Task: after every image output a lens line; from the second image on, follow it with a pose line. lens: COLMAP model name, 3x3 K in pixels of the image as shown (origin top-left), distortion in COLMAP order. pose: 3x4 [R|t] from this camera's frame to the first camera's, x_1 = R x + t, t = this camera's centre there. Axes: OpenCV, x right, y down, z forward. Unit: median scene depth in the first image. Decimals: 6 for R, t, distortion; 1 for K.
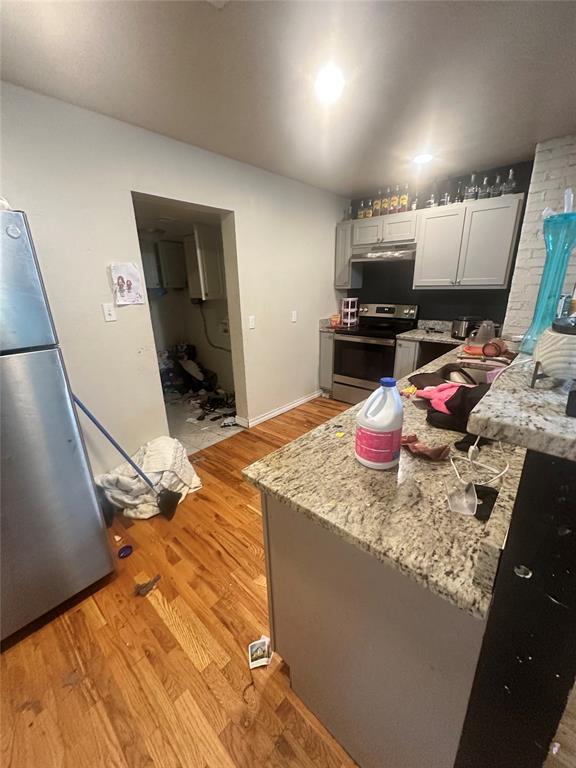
lens RADIAL K [[308.3, 0, 288.0], [0, 308.3, 384.0], [0, 0, 1]] dist [0.000952, 0.000042]
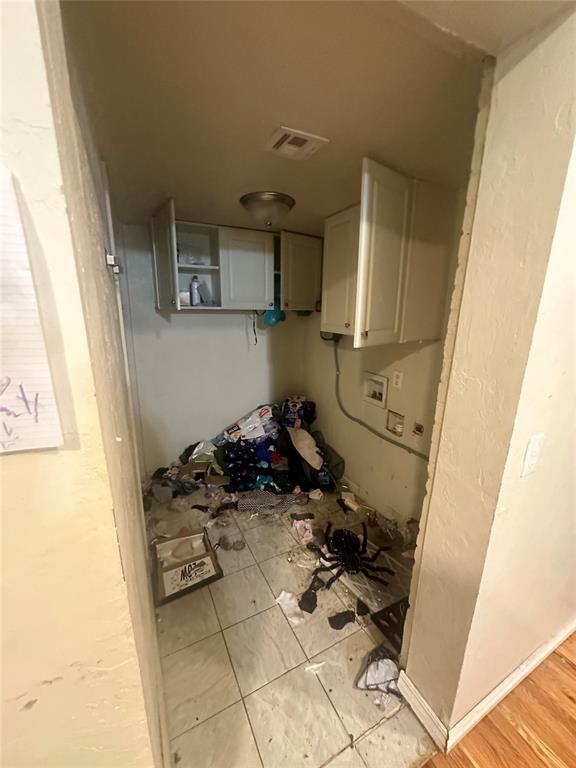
lens RADIAL K [[308.3, 0, 288.0], [0, 308.3, 384.0], [0, 0, 1]] dist [0.000952, 0.000042]
pose [[0.929723, 0.126226, -0.345950, -0.156176], [-0.147866, 0.988323, -0.036776, -0.143580], [0.337269, 0.085345, 0.937532, 0.435733]]
